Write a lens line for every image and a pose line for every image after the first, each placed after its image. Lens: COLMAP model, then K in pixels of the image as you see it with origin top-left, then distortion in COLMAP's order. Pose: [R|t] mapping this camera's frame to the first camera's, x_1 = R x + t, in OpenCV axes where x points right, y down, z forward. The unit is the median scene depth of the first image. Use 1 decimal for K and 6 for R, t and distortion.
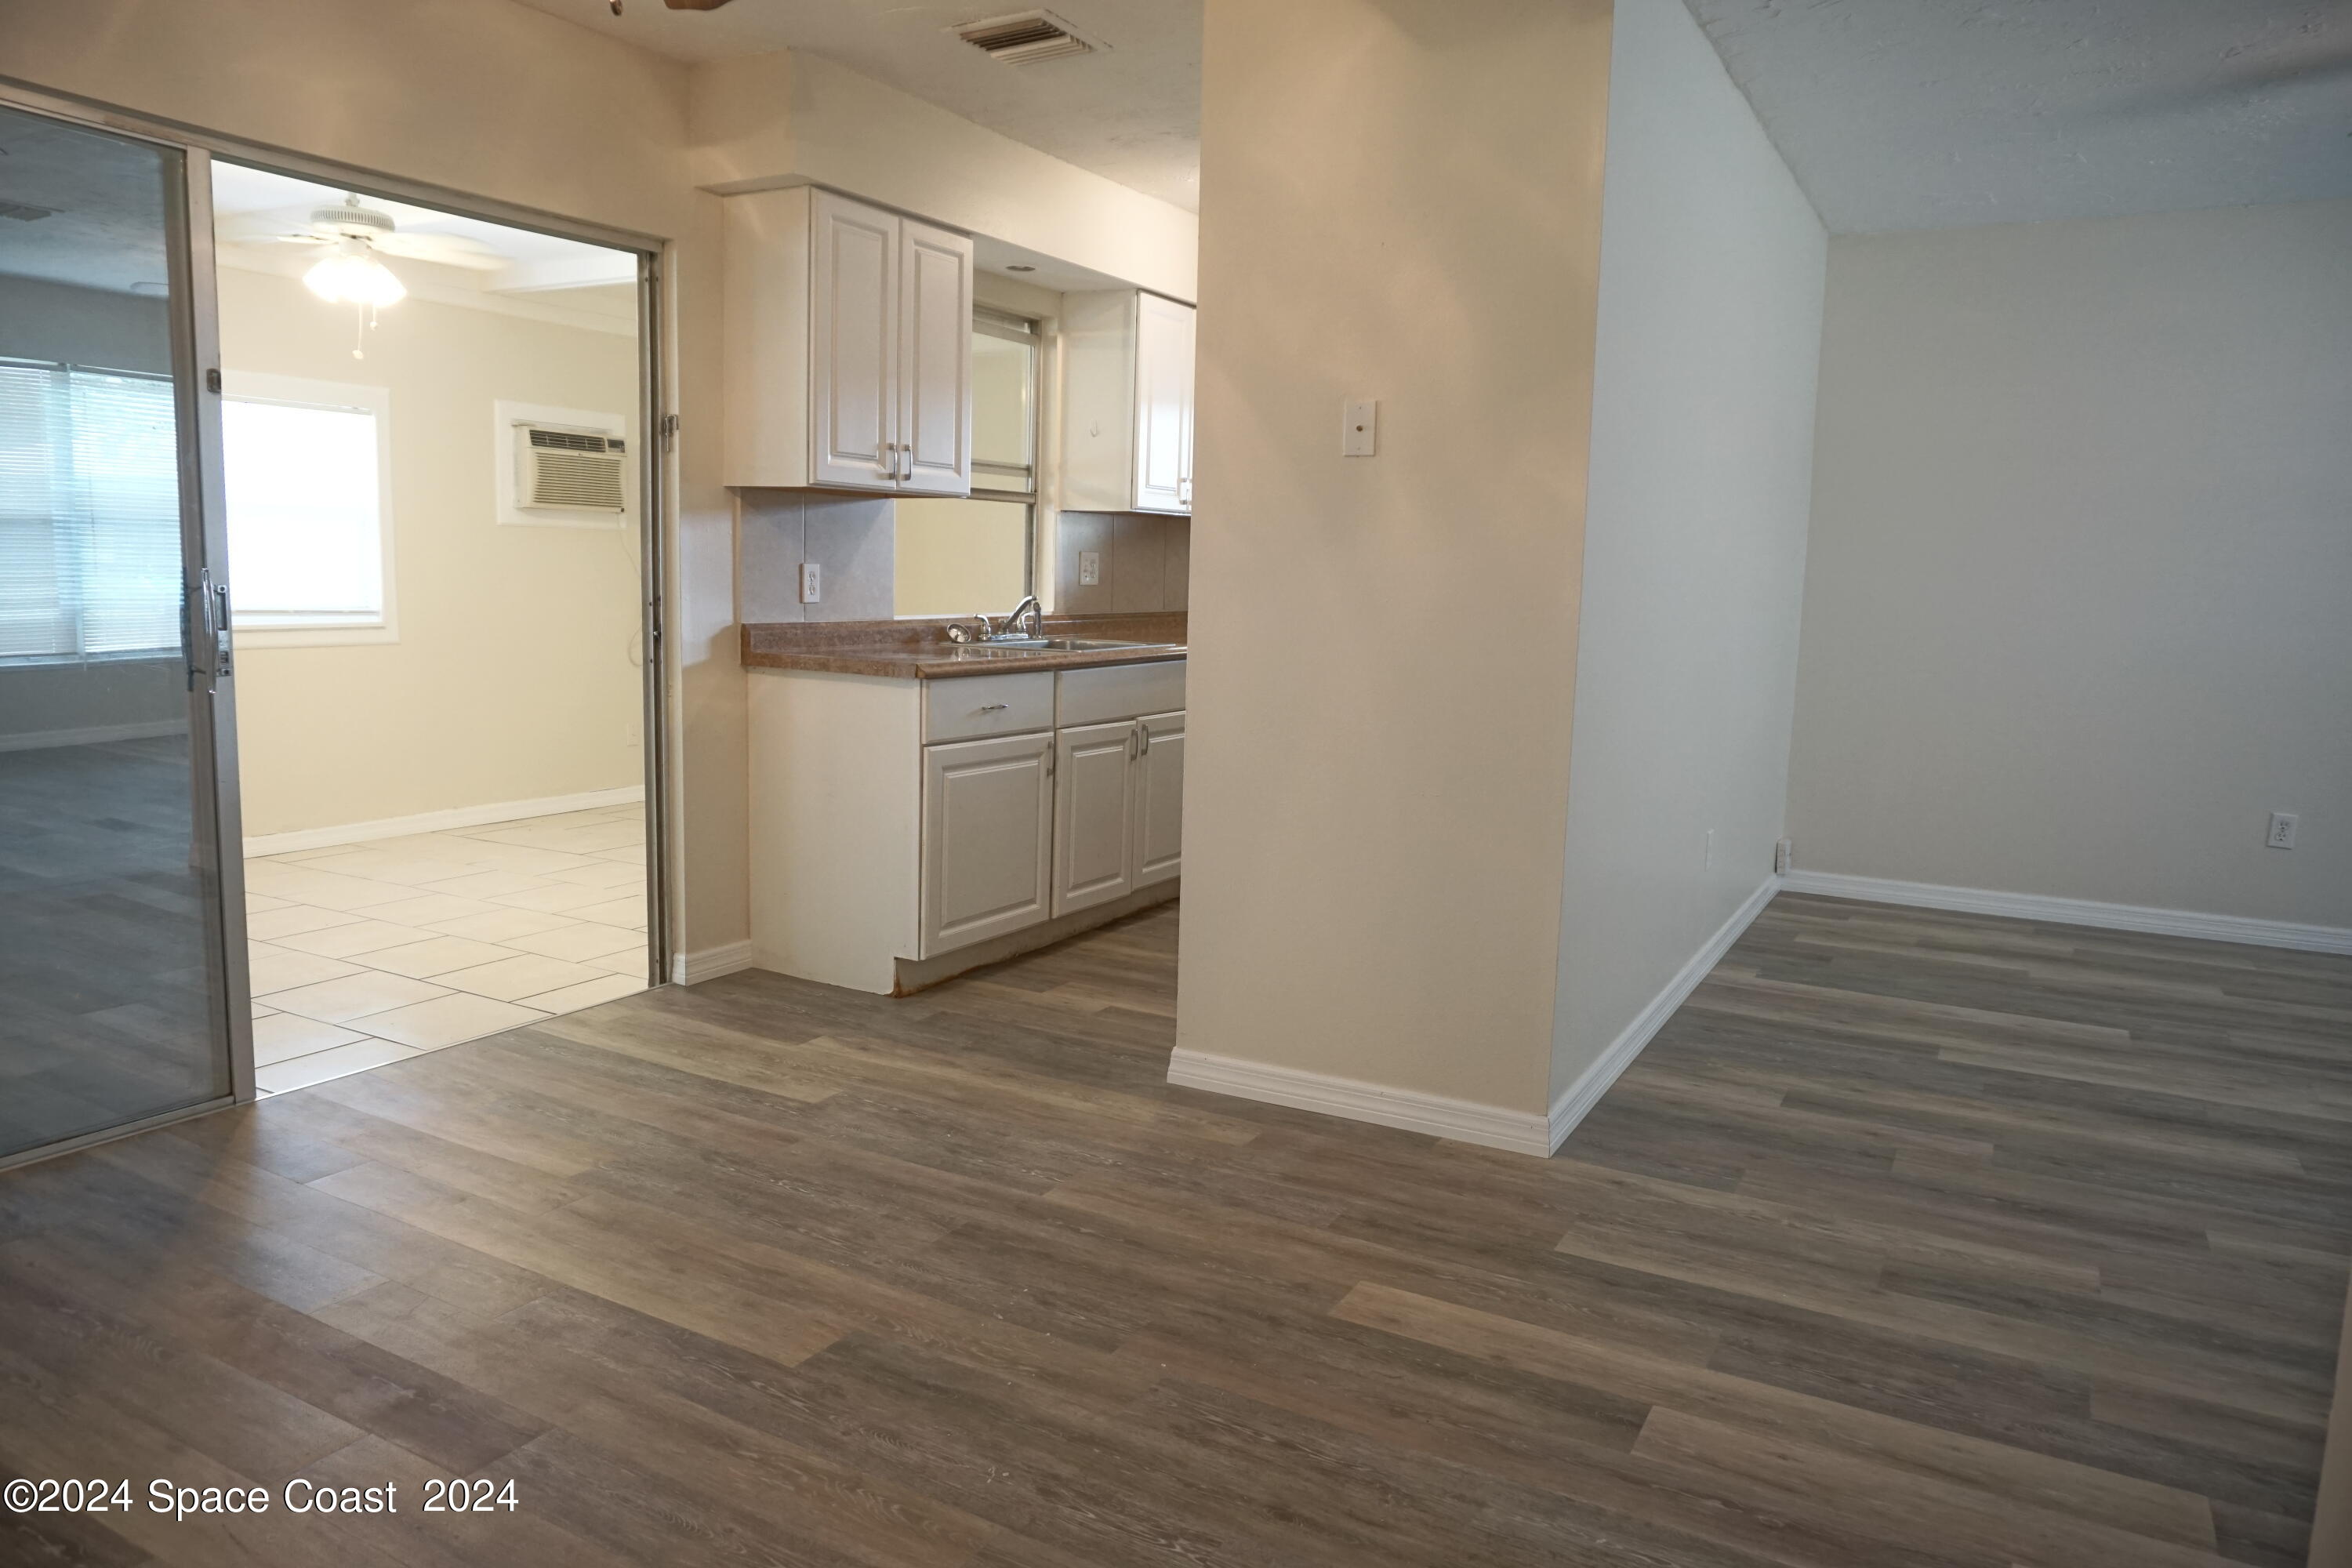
lens RADIAL K [[1558.6, 0, 1168.9], [0, 1558.6, 774.6], [0, 0, 1]] dist [-0.060606, 0.038873]
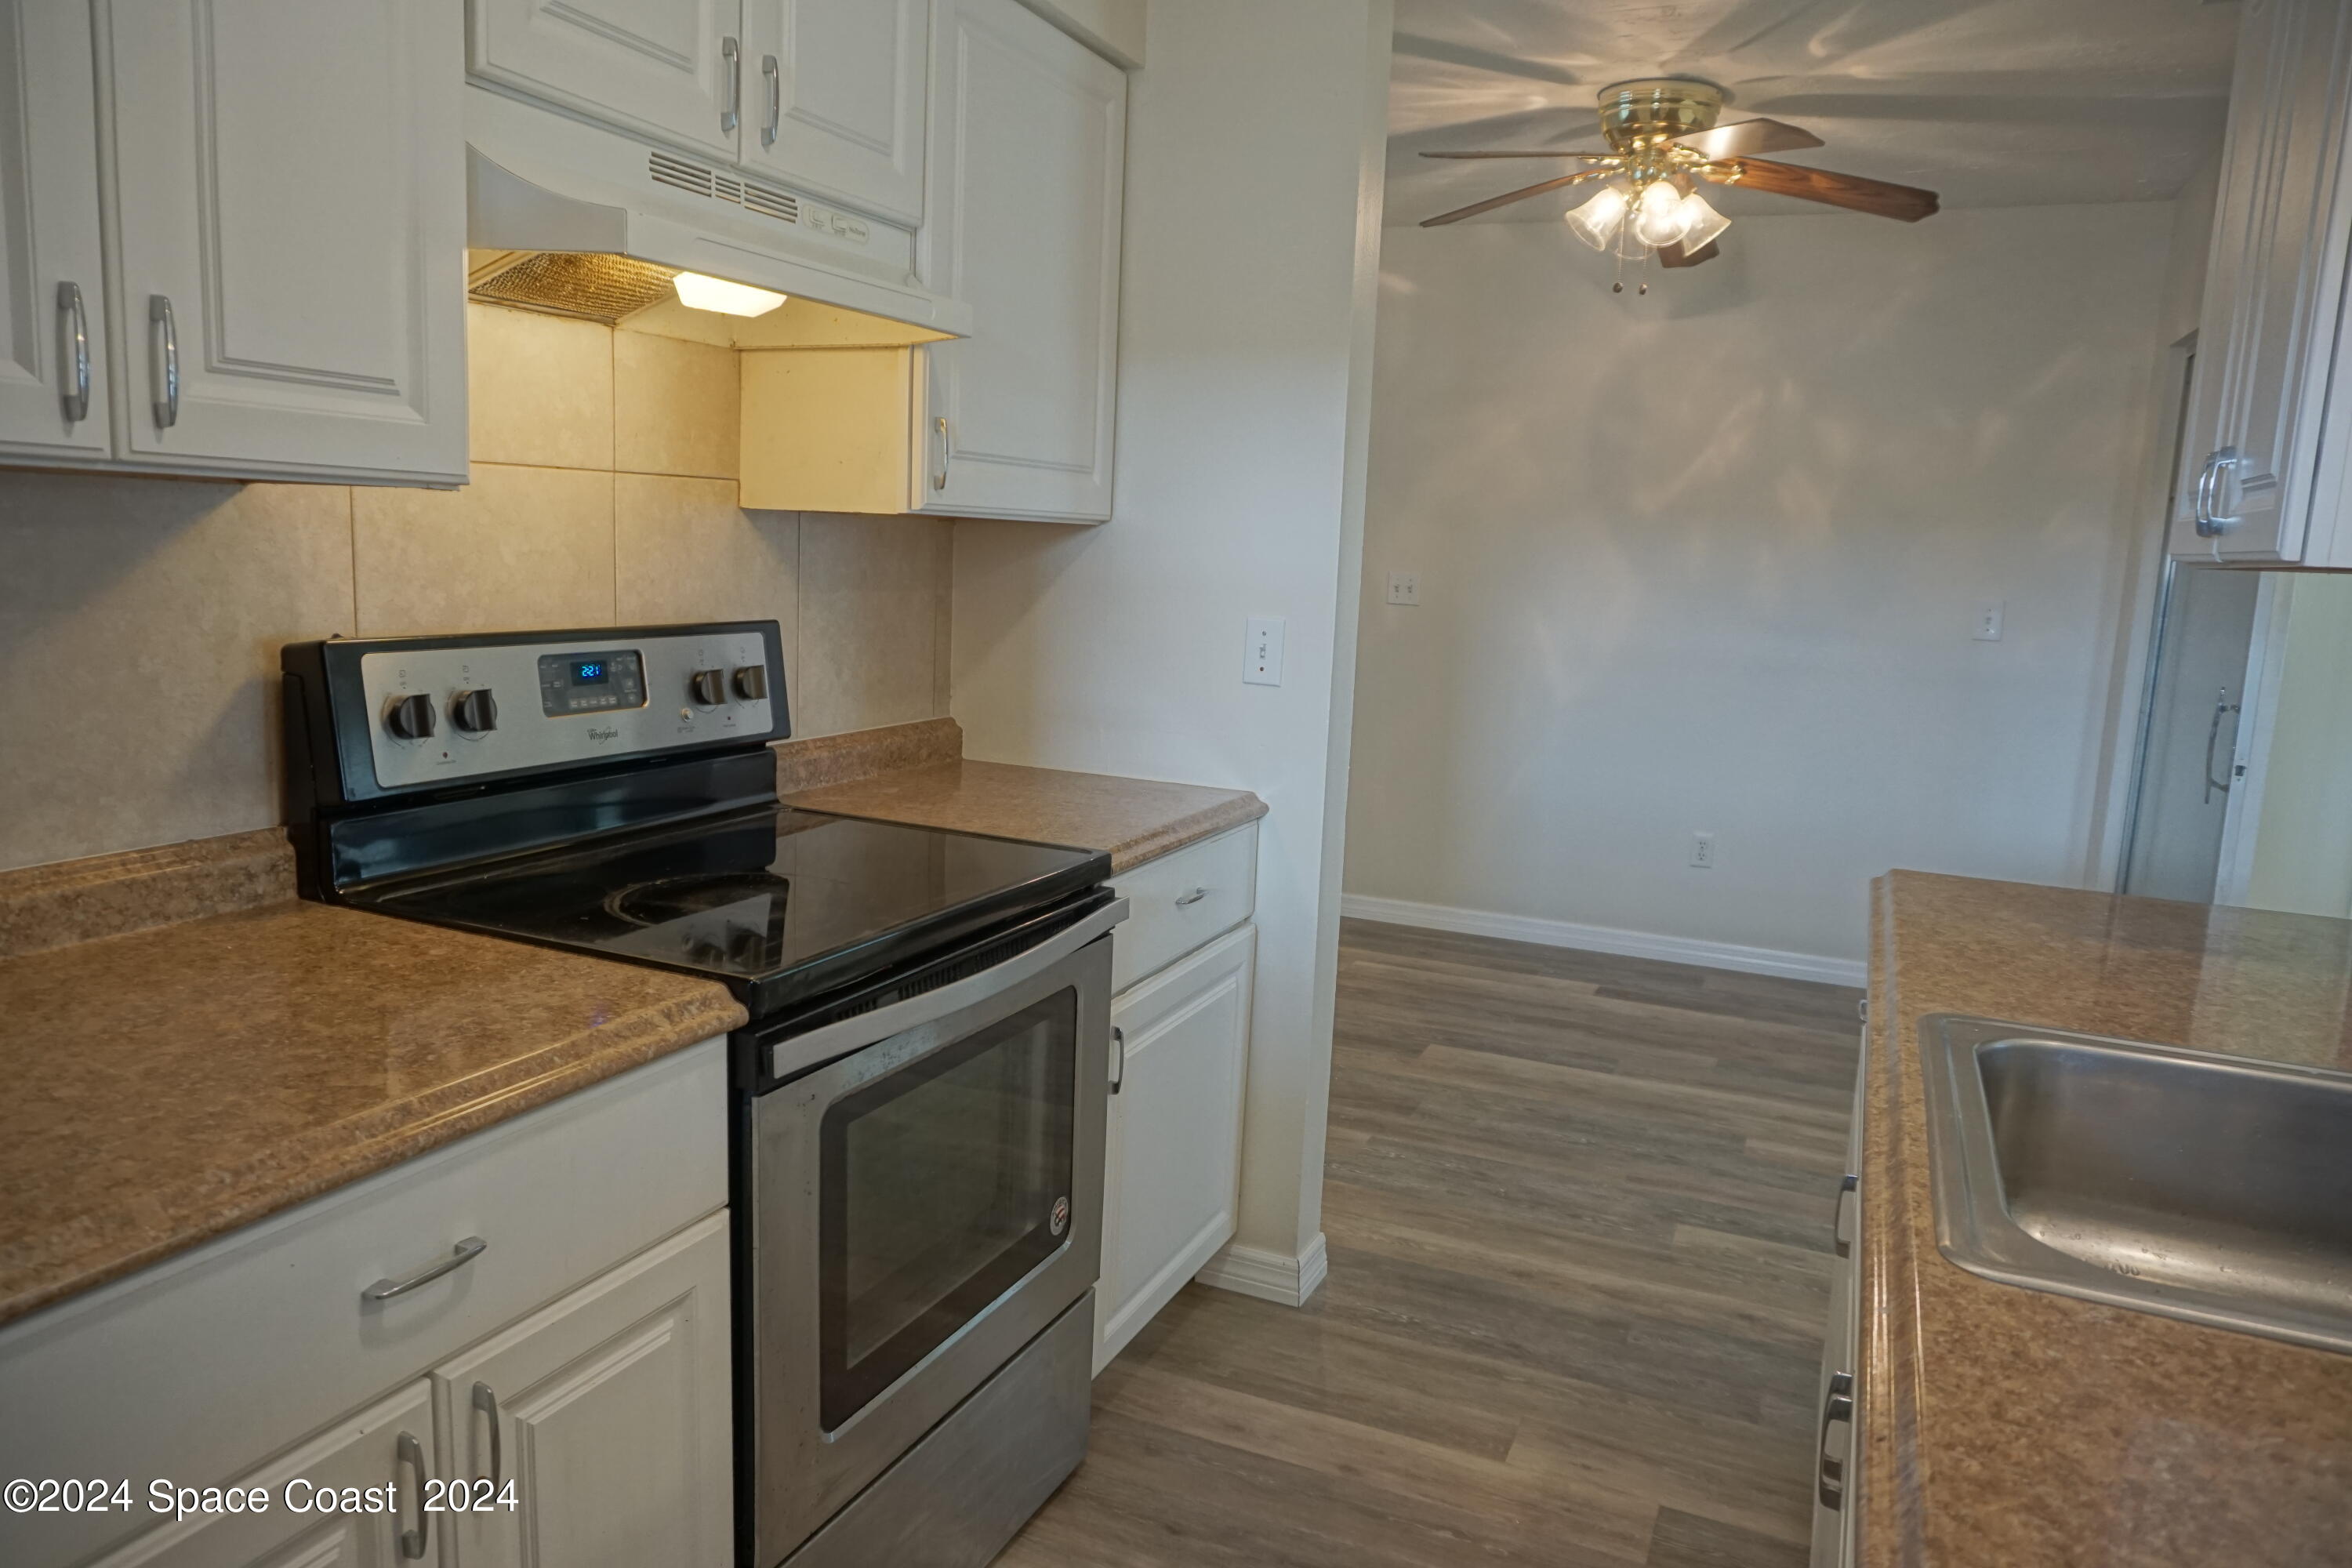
lens RADIAL K [[1558.6, 0, 1168.9], [0, 1558.6, 774.6], [0, 0, 1]] dist [-0.060606, 0.038873]
pose [[-0.993446, -0.052803, -0.101375, 0.177727], [-0.079289, 0.957173, 0.278448, -0.271128], [0.082330, 0.284661, -0.955086, 1.710057]]
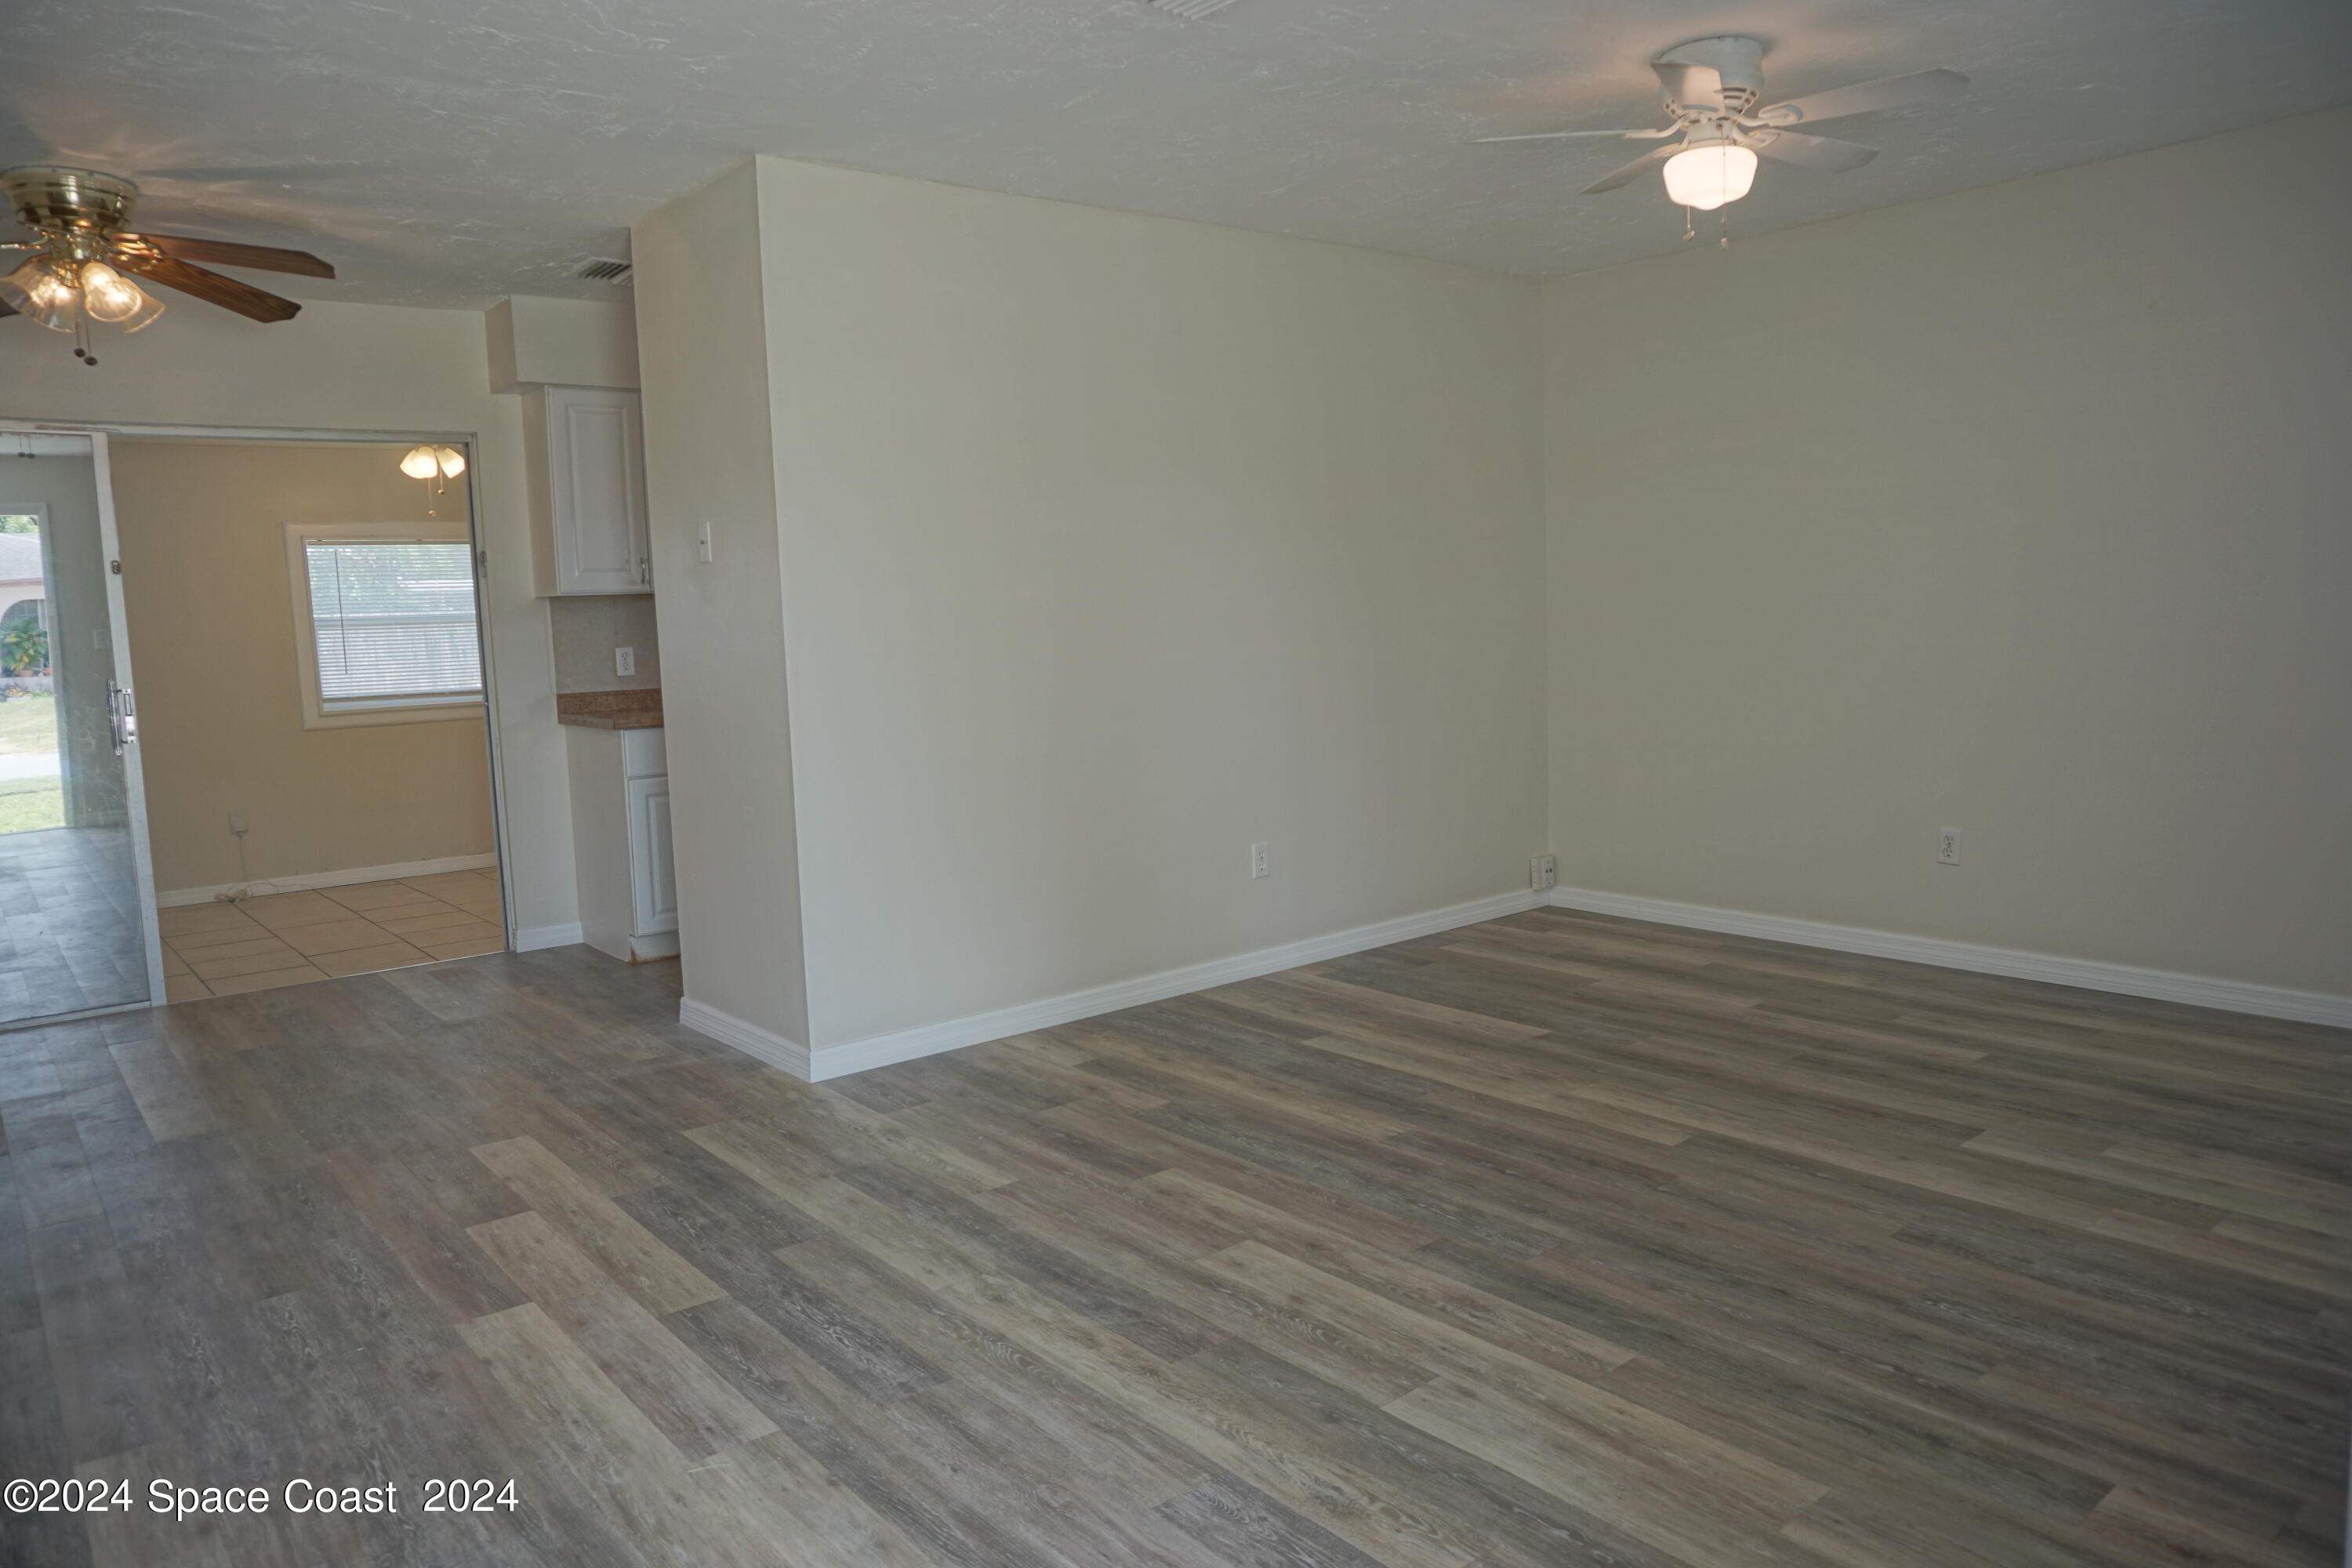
lens RADIAL K [[1557.8, 0, 1170.9], [0, 1557.8, 781.5], [0, 0, 1]] dist [-0.065570, 0.050932]
pose [[0.929408, -0.014895, -0.368752, 0.912249], [0.007728, 0.999752, -0.020905, 0.018316], [0.368972, 0.016580, 0.929293, -0.106001]]
